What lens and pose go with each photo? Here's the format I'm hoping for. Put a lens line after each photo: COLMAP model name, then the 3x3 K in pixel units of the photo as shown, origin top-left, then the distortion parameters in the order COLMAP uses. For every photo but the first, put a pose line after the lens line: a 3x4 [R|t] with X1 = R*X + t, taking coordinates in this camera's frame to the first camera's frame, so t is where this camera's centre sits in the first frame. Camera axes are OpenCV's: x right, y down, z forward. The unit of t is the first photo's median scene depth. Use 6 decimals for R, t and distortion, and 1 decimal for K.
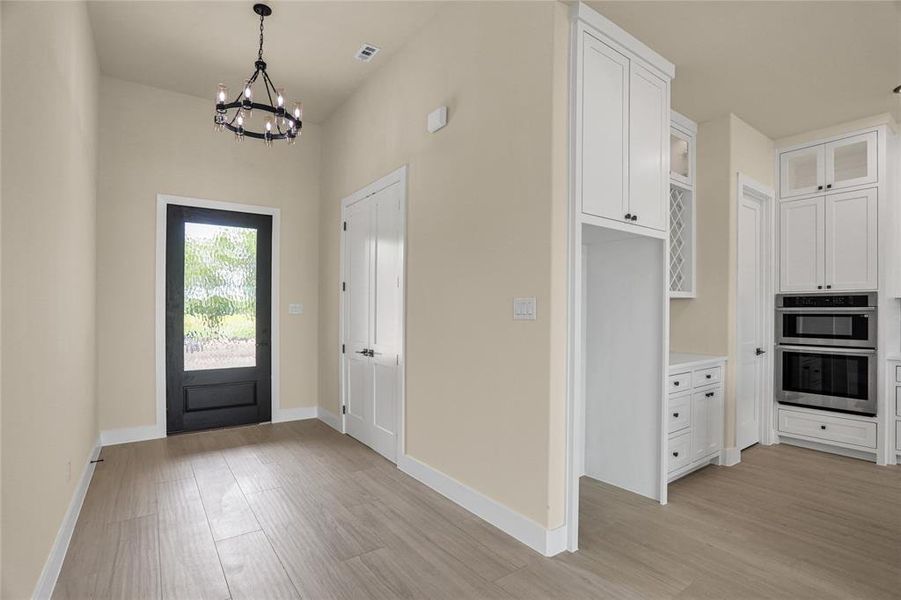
lens RADIAL K [[448.8, 0, 447.7], [0, 448.8, 307.4], [0, 0, 1]] dist [-0.050840, 0.014197]
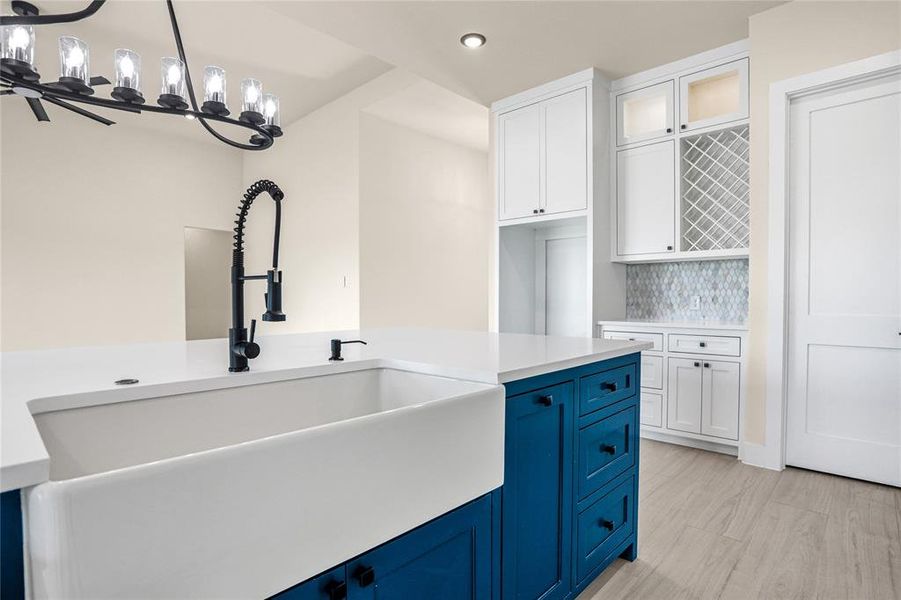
lens RADIAL K [[448.8, 0, 447.0], [0, 448.8, 308.1], [0, 0, 1]] dist [-0.050840, 0.014197]
pose [[0.167558, 0.023954, -0.985571, 1.300931], [0.003257, 0.999686, 0.024851, 0.056009], [0.985857, -0.007374, 0.167427, 0.328574]]
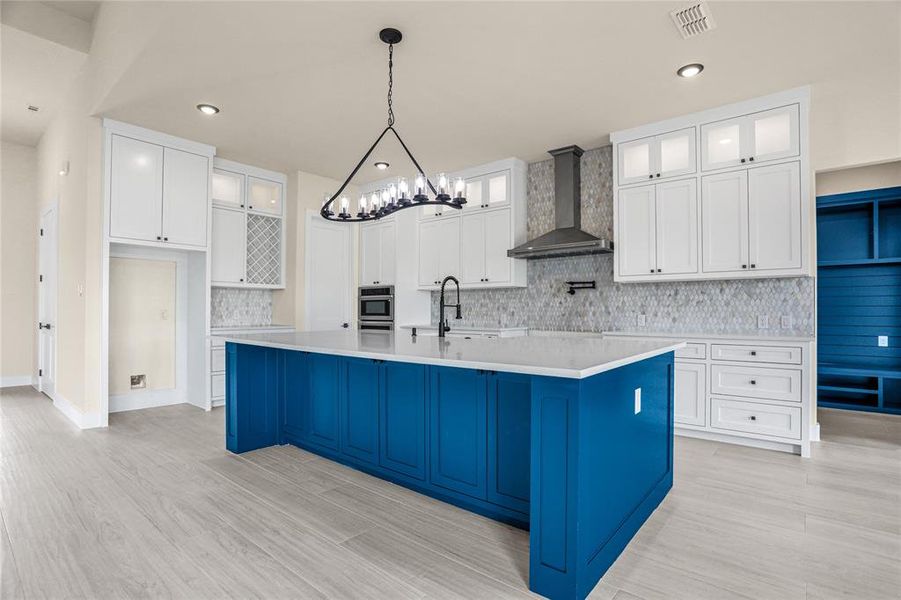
lens RADIAL K [[448.8, 0, 453.5], [0, 448.8, 302.9], [0, 0, 1]] dist [-0.050840, 0.014197]
pose [[0.970056, 0.004934, 0.242832, 0.781247], [-0.001421, 0.999892, -0.014639, 0.050748], [-0.242878, 0.013855, 0.969958, -0.653339]]
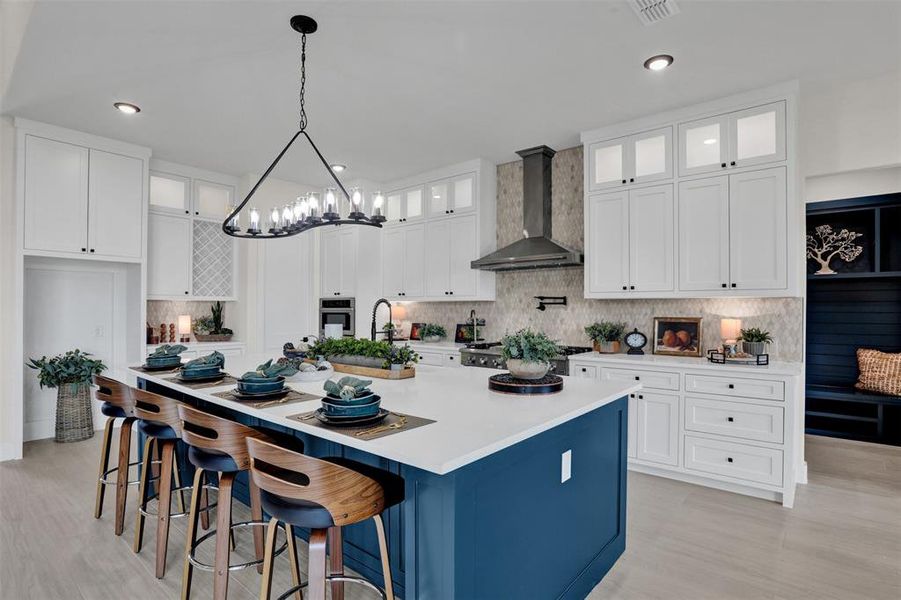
lens RADIAL K [[448.8, 0, 460.7], [0, 448.8, 305.2], [0, 0, 1]] dist [-0.050840, 0.014197]
pose [[0.970298, 0.003908, 0.241881, 0.943929], [-0.003405, 0.999991, -0.002496, -0.006609], [-0.241888, 0.001598, 0.970303, -0.573282]]
